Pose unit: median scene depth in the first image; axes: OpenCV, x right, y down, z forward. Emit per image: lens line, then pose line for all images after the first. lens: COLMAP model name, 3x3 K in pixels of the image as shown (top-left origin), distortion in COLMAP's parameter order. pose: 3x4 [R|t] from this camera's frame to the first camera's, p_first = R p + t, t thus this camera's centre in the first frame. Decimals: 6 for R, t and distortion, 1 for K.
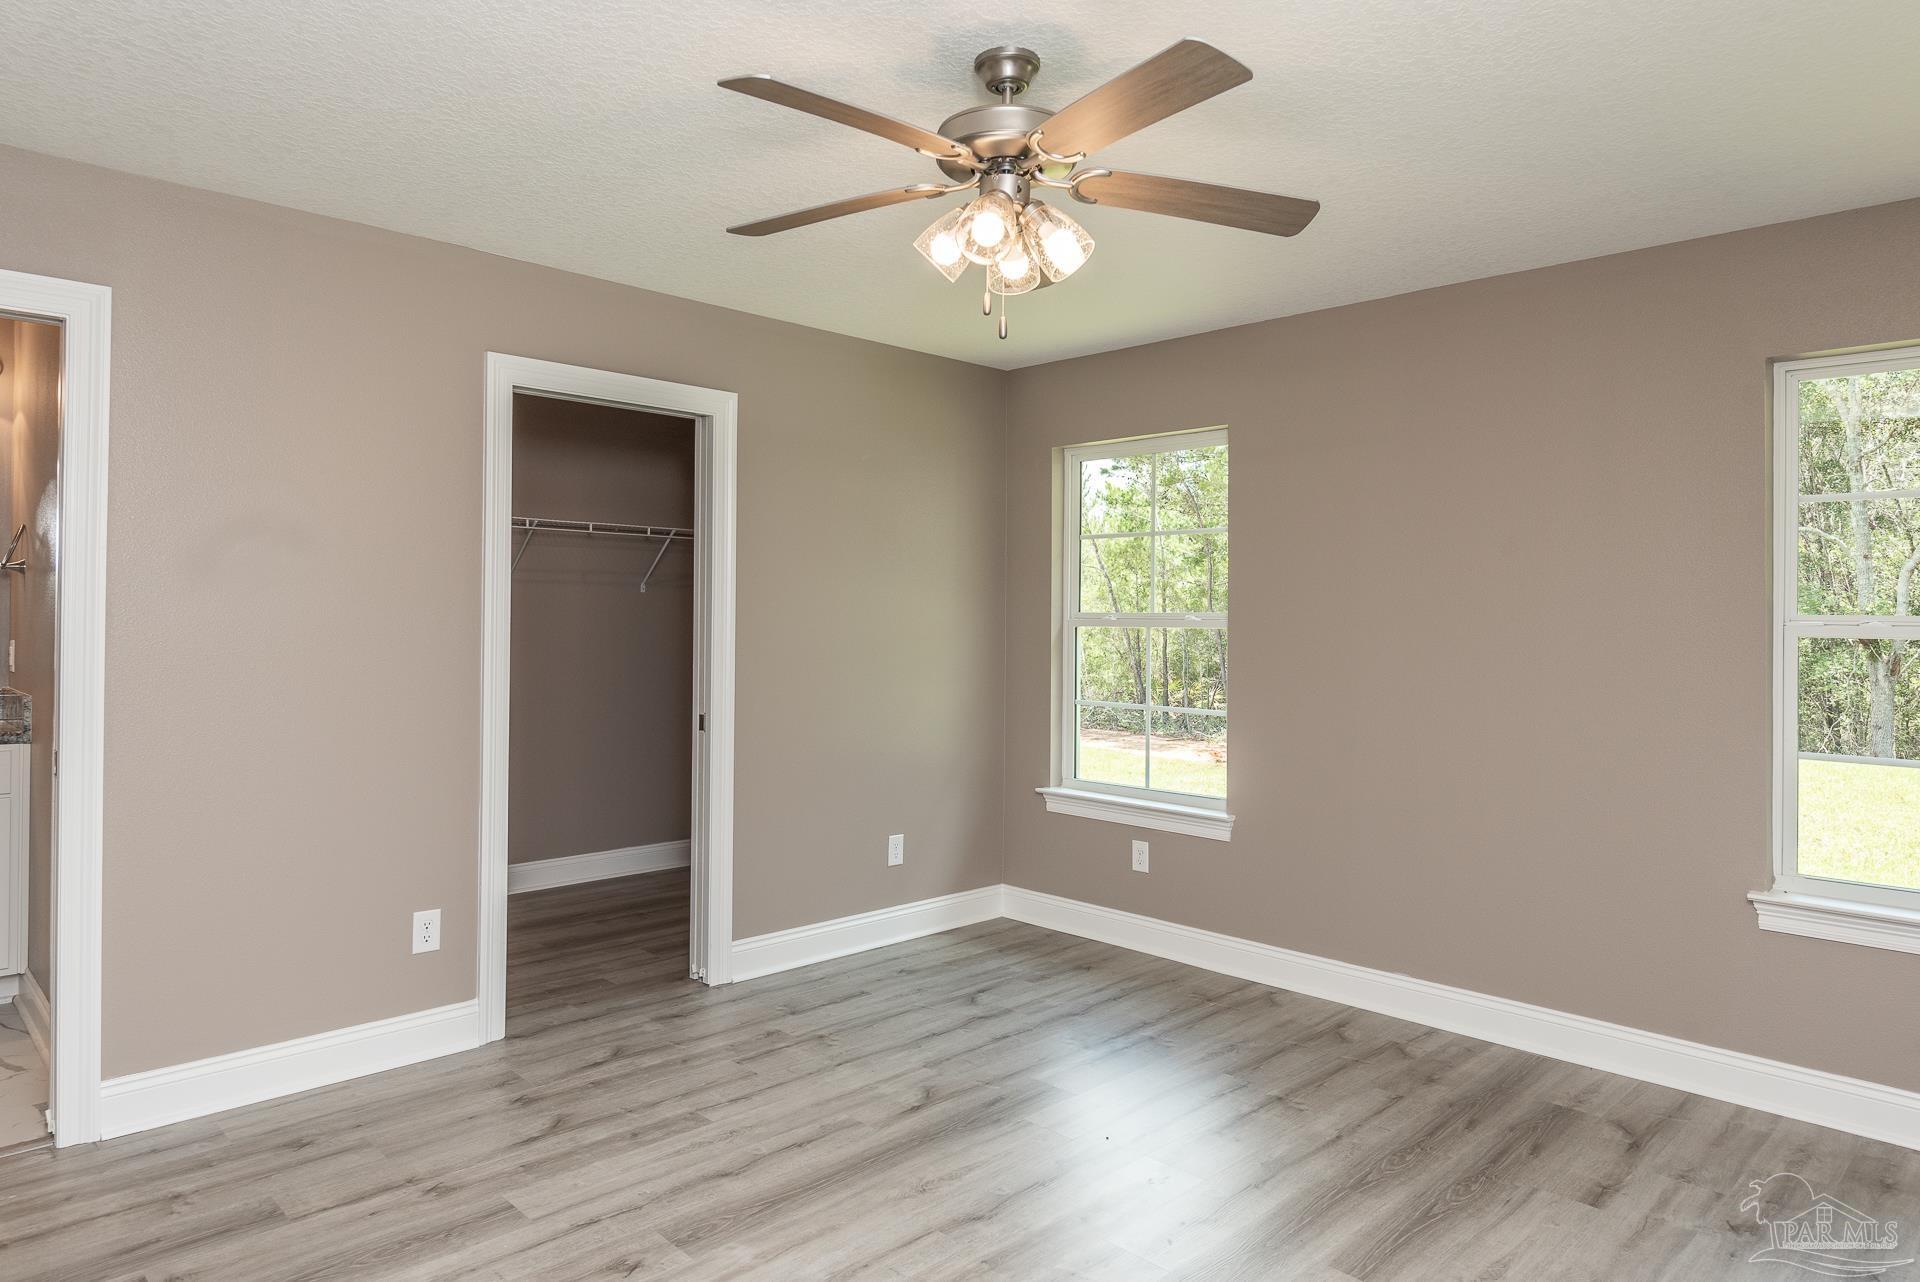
lens RADIAL K [[1148.5, 0, 957.5], [0, 1148.5, 633.0], [0, 0, 1]] dist [-0.001454, -0.002157]
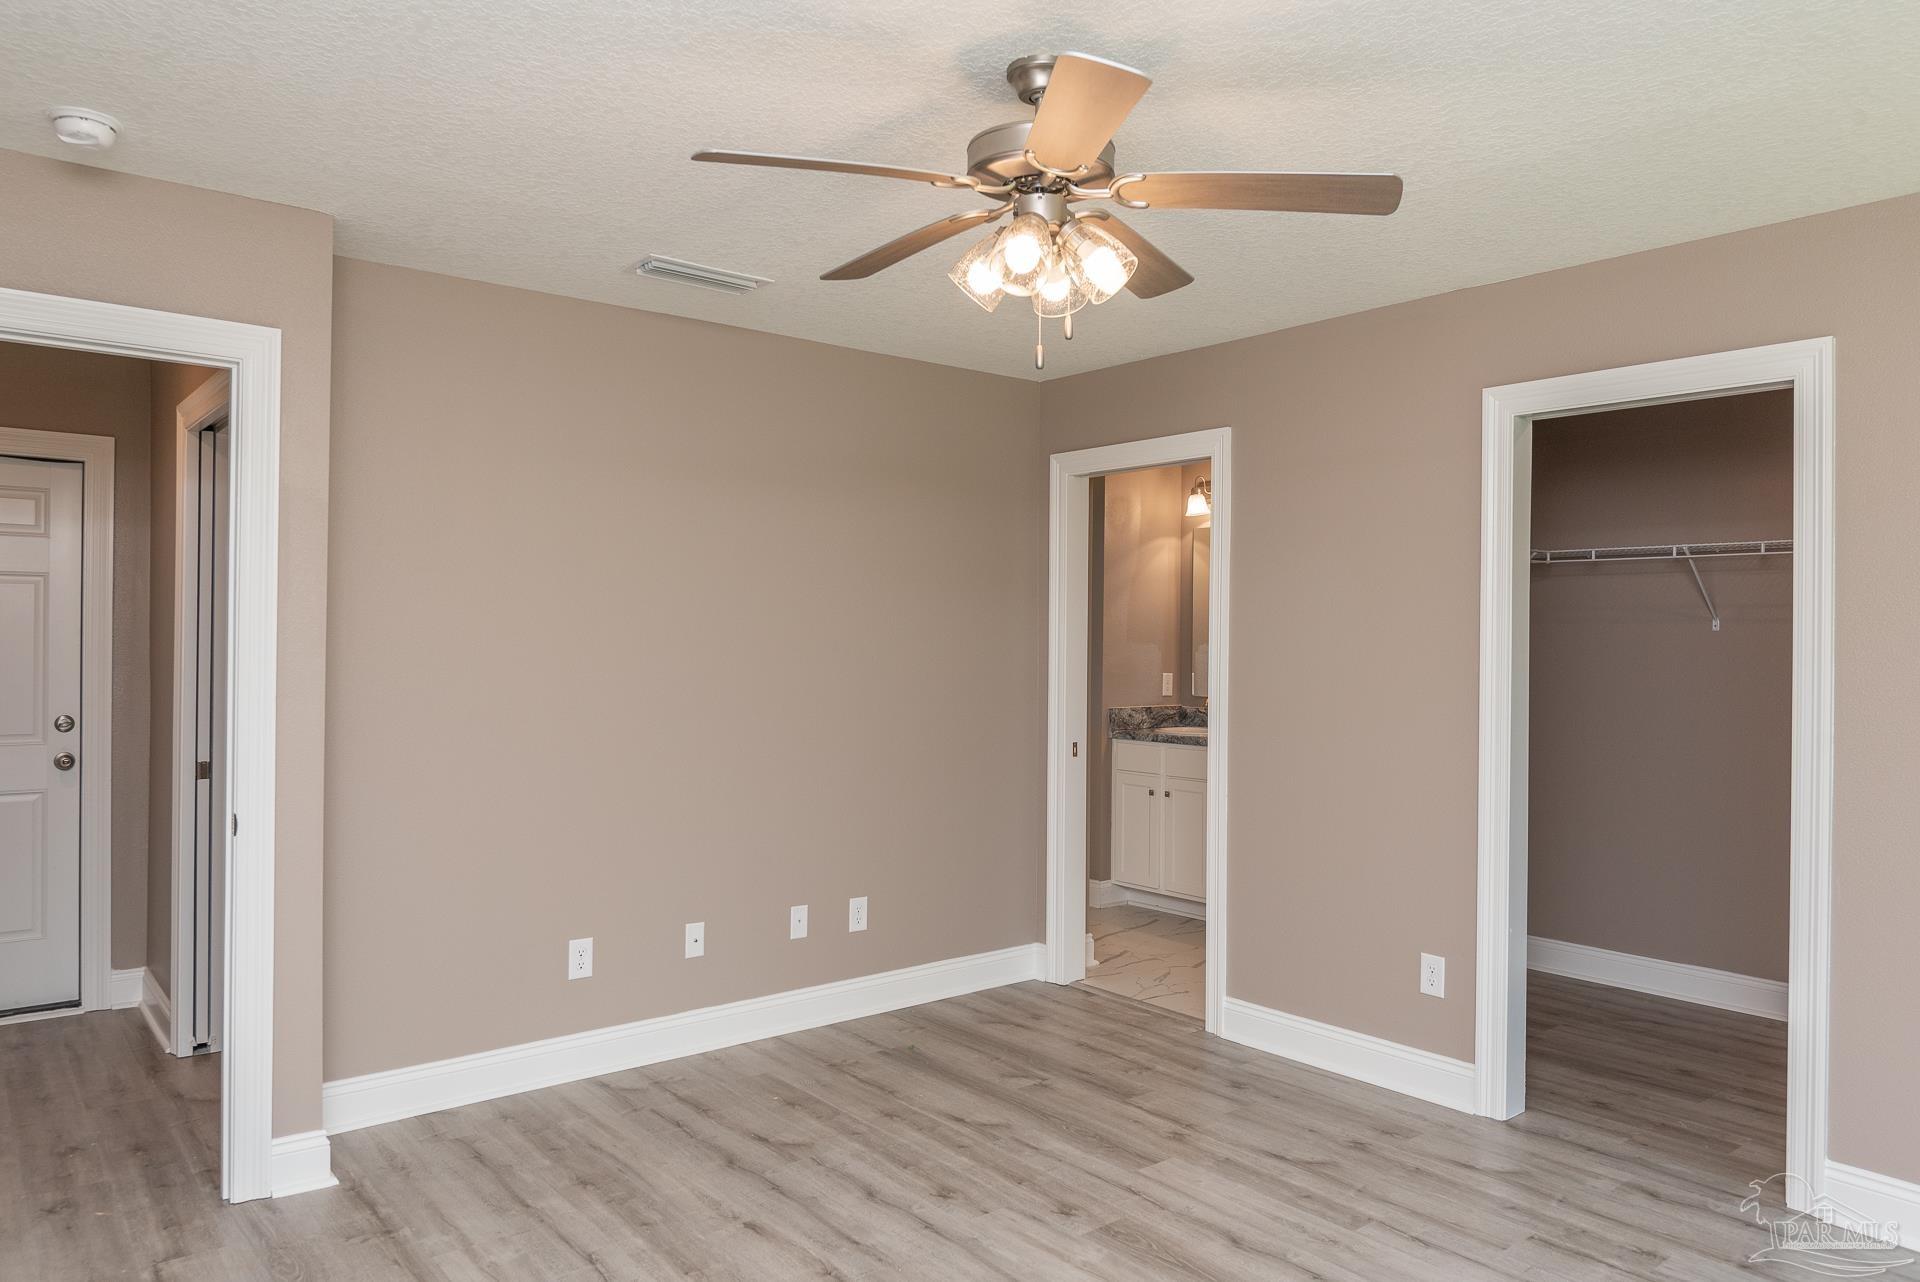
lens RADIAL K [[1297.1, 0, 960.0], [0, 1297.1, 641.0], [0, 0, 1]] dist [0.008665, 0.002999]
pose [[-0.094313, -0.019629, -0.995349, 0.685328], [-0.022286, 0.999597, -0.017601, -0.003808], [0.995293, 0.020523, -0.094712, 0.651184]]
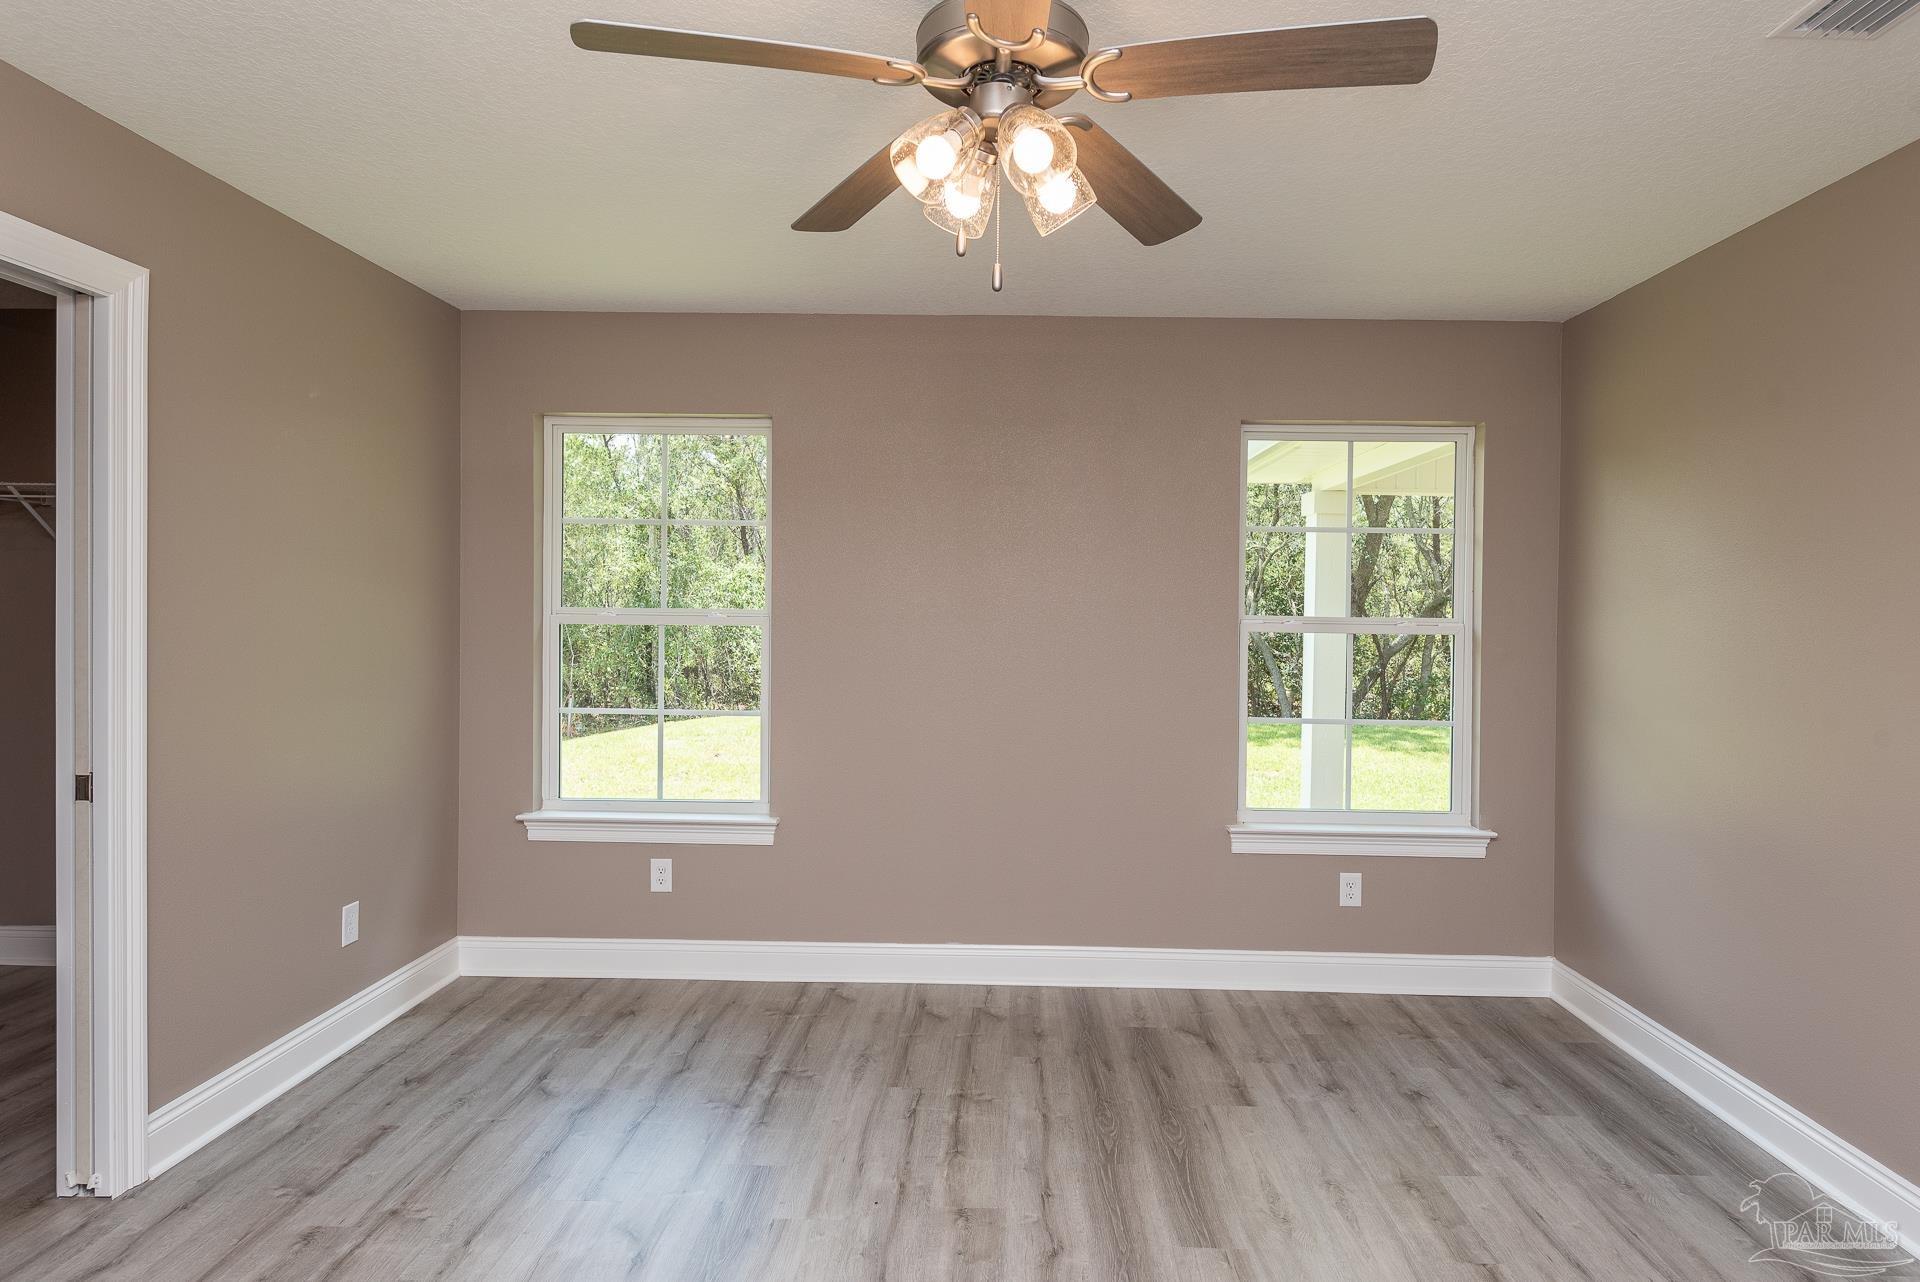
lens RADIAL K [[1055.5, 0, 960.0], [0, 1055.5, 641.0], [0, 0, 1]] dist [0.024775, -0.023702]
pose [[0.725300, -0.022325, 0.688071, -0.308854], [0.004079, 0.999596, 0.028134, -0.018399], [-0.688421, -0.017599, 0.725098, 0.289633]]
